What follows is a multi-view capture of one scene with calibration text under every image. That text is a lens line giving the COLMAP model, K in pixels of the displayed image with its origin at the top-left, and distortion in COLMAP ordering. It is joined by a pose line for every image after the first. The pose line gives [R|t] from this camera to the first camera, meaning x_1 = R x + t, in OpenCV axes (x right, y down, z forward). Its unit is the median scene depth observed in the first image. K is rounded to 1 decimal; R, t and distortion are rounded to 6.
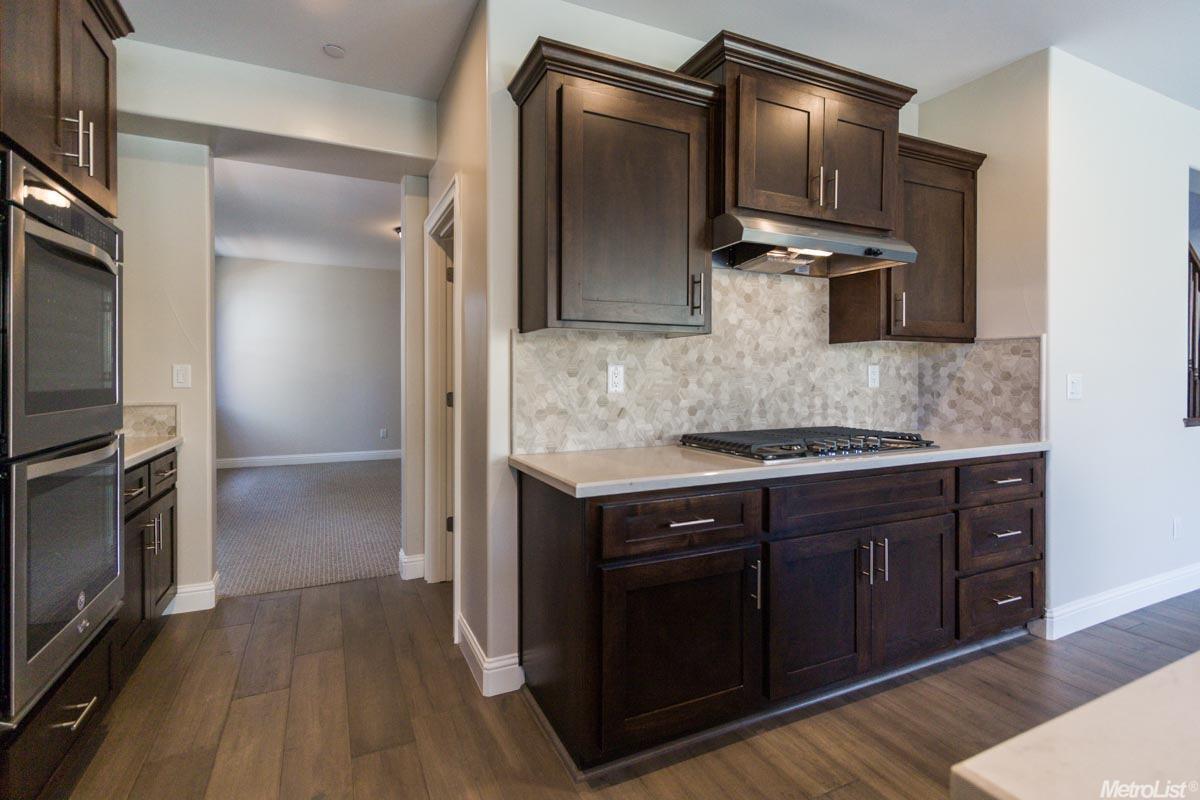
lens RADIAL K [[557.2, 0, 608.2], [0, 557.2, 382.5], [0, 0, 1]] dist [-0.007163, 0.000570]
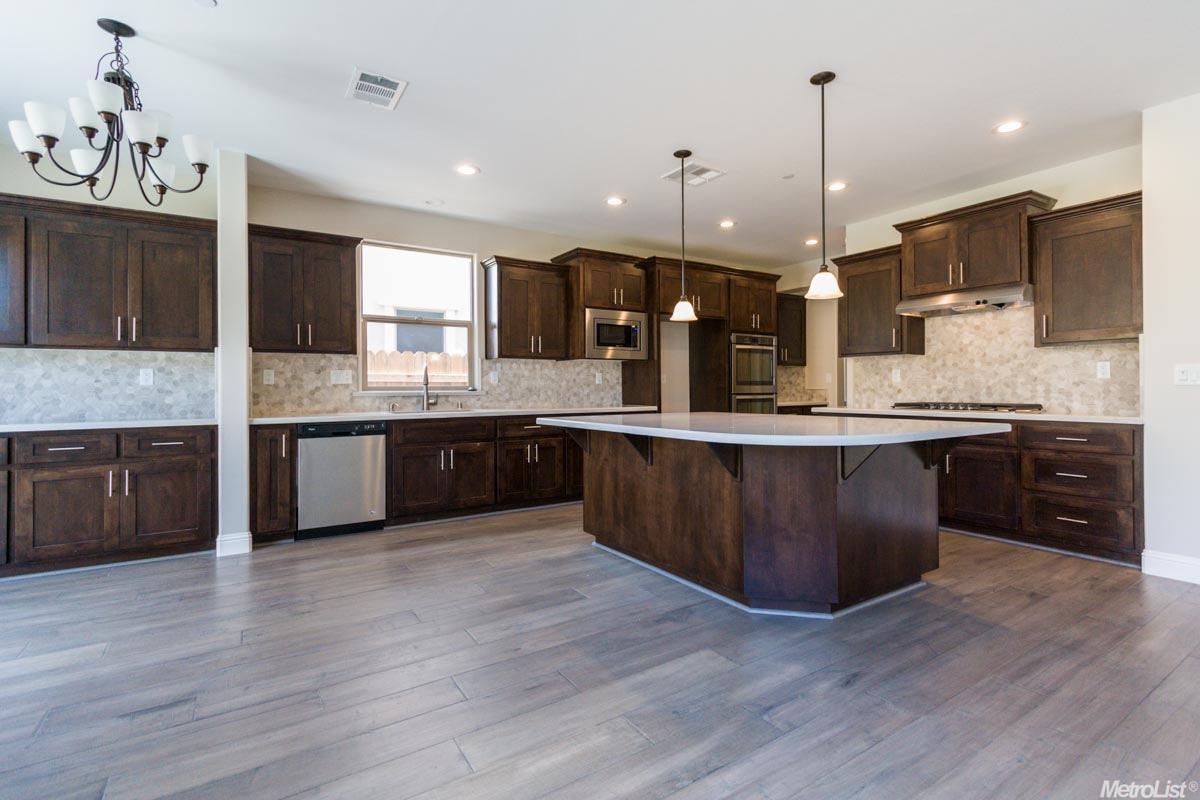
lens RADIAL K [[557.2, 0, 594.3], [0, 557.2, 377.3], [0, 0, 1]] dist [-0.007163, 0.000570]
pose [[0.104166, -0.016793, -0.994418, 1.937213], [-0.007193, 0.999819, -0.017638, 0.044477], [0.994534, 0.008990, 0.104026, -0.385820]]
